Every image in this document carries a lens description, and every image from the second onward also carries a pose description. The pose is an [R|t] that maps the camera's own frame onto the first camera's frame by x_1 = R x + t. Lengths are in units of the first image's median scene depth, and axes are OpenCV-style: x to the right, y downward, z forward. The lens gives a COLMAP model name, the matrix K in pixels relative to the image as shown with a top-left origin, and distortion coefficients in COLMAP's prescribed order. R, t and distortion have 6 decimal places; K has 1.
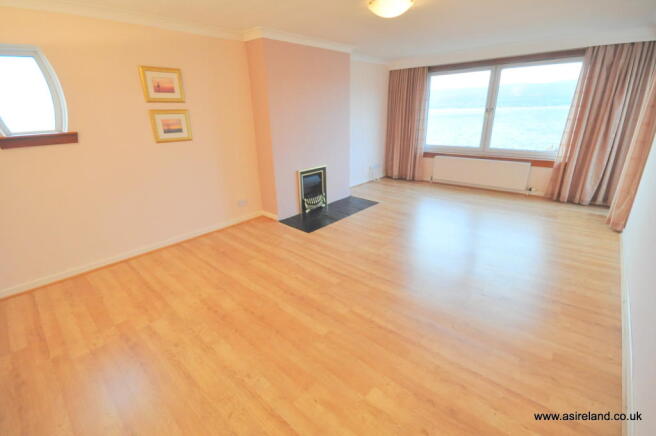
lens RADIAL K [[286.2, 0, 330.7], [0, 286.2, 217.5], [0, 0, 1]] dist [0.001363, 0.000176]
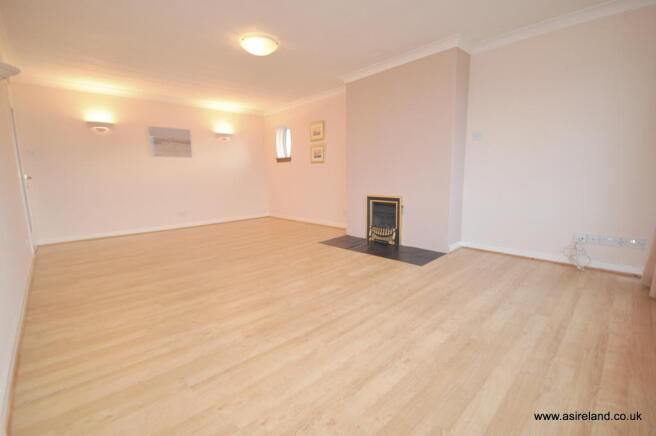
lens RADIAL K [[286.2, 0, 330.7], [0, 286.2, 217.5], [0, 0, 1]] dist [0.001363, 0.000176]
pose [[-0.053735, 0.172888, -0.983475, 1.190296], [-0.327067, 0.927521, 0.180922, -0.302618], [0.943472, 0.331384, 0.006706, 1.189199]]
